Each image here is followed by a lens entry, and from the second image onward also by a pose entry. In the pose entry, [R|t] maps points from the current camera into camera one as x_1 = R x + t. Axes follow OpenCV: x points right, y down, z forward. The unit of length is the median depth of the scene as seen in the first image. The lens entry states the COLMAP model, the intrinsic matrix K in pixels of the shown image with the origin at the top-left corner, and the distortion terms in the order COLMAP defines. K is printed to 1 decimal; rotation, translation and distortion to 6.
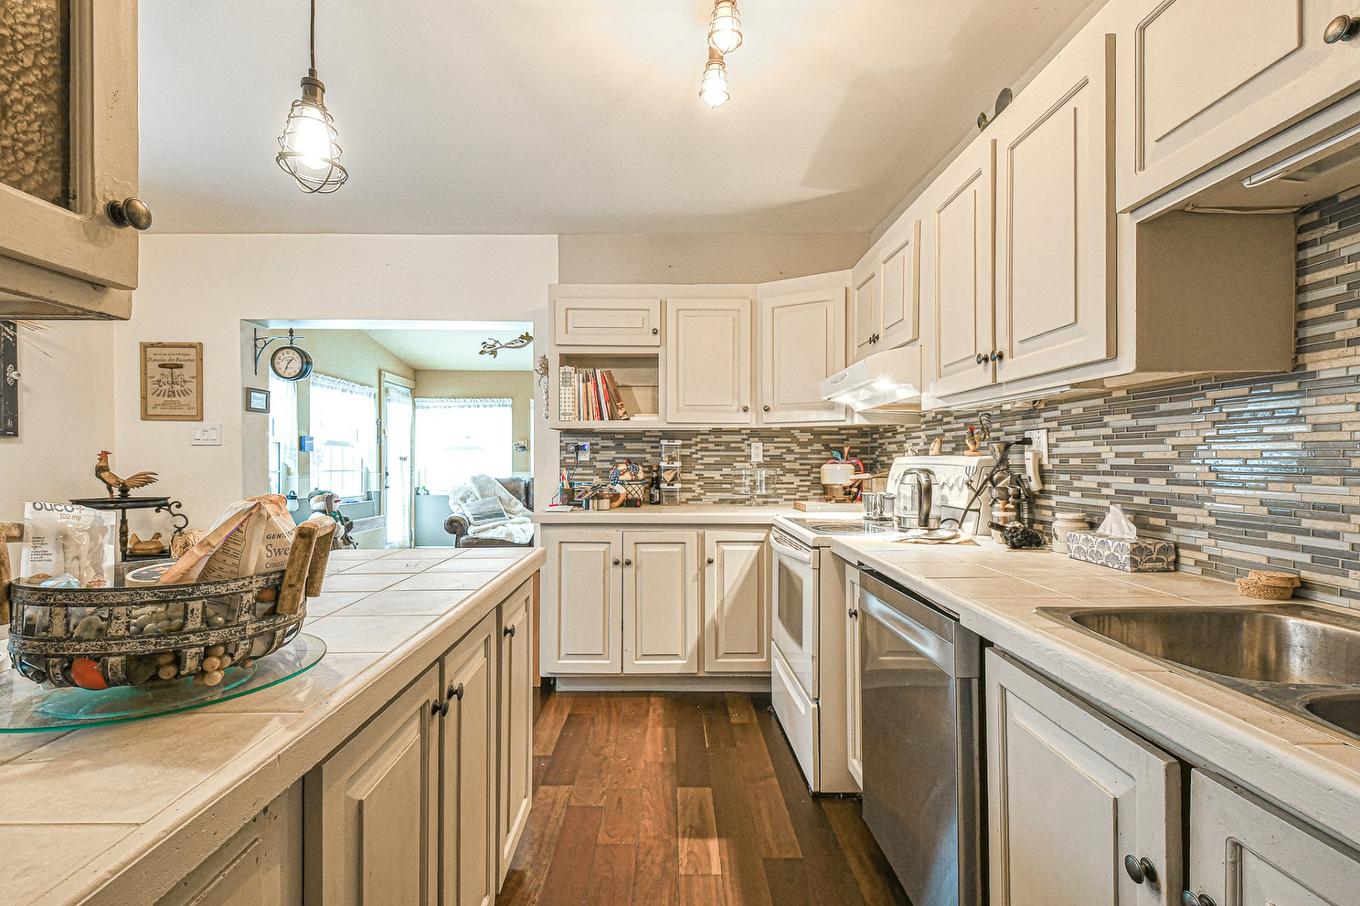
lens RADIAL K [[595.3, 0, 689.7], [0, 595.3, 461.6], [0, 0, 1]] dist [0.011098, -0.000198]
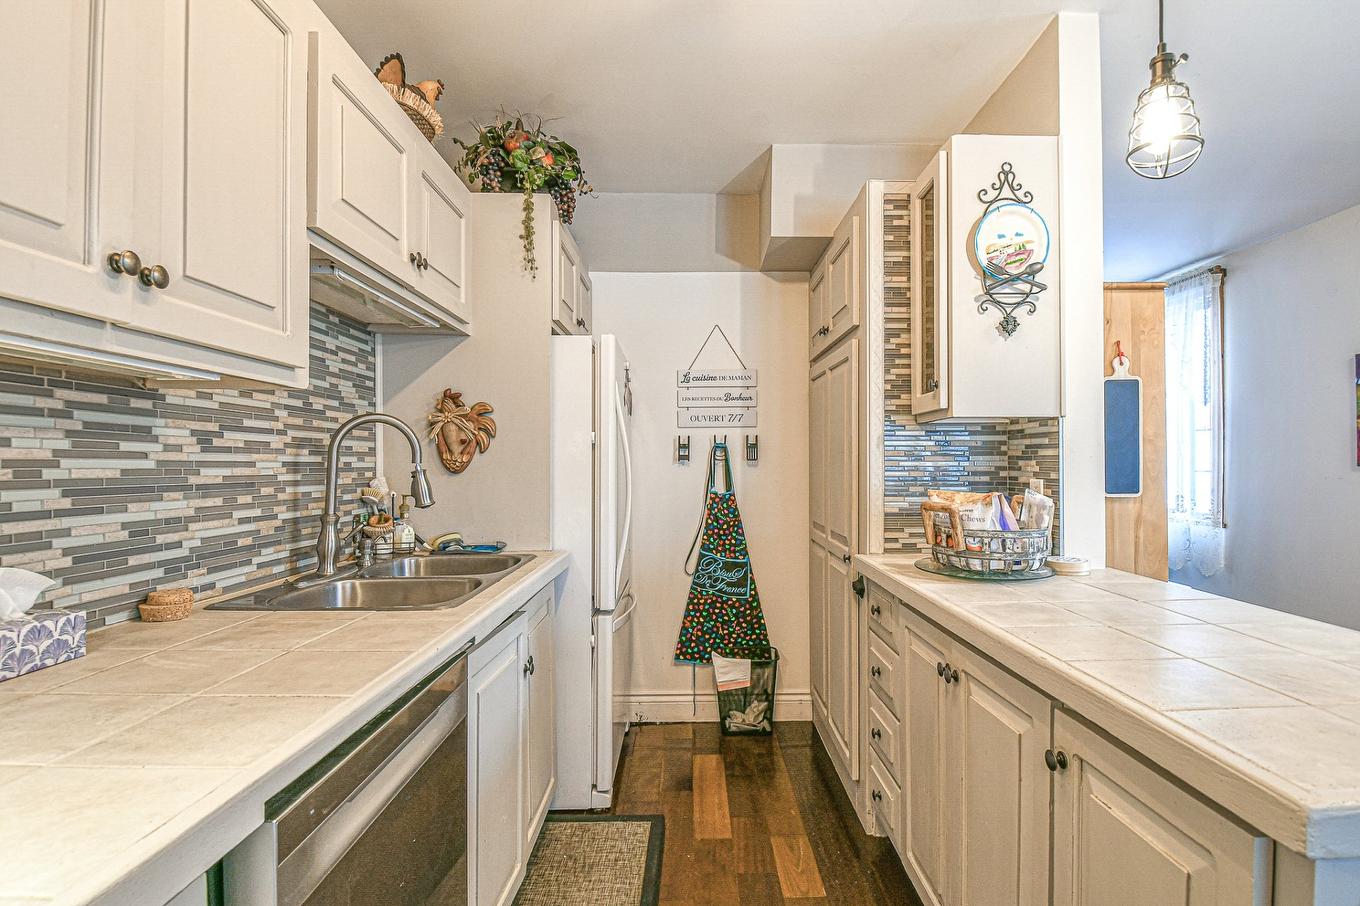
lens RADIAL K [[668.0, 0, 704.7], [0, 668.0, 456.6], [0, 0, 1]] dist [-0.013585, -0.000732]
pose [[-0.999860, 0.015805, 0.005565, 0.023781], [0.015778, 0.999863, -0.004966, -0.006422], [-0.005643, -0.004877, -0.999972, 0.701612]]
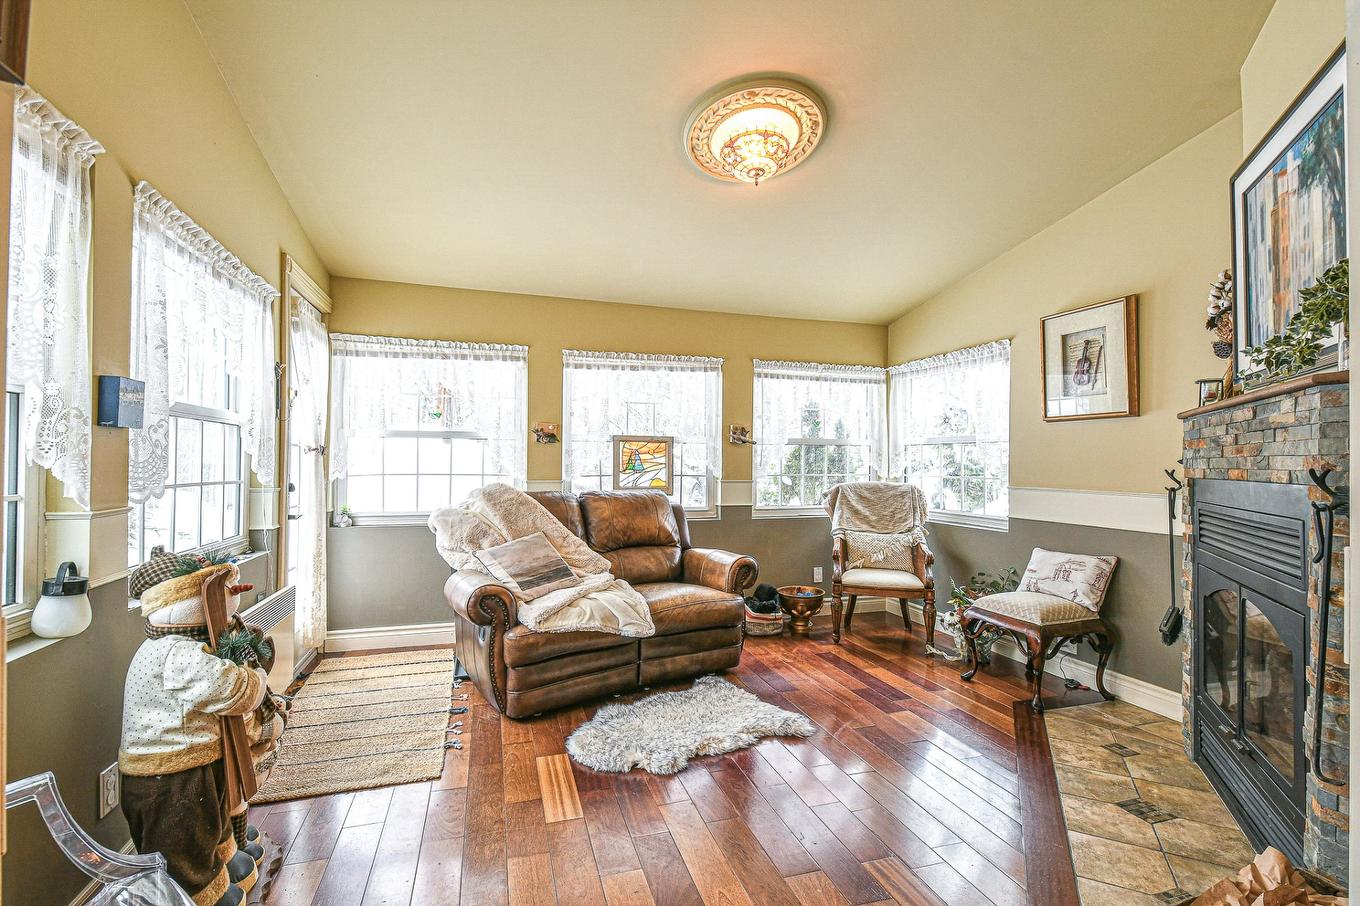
lens RADIAL K [[595.3, 0, 680.5], [0, 595.3, 451.5], [0, 0, 1]] dist [0.011098, -0.000198]
pose [[0.961055, 0.014498, 0.275976, -0.649338], [-0.010775, 0.999829, -0.015002, -0.004815], [-0.276147, 0.011444, 0.961047, 0.901668]]
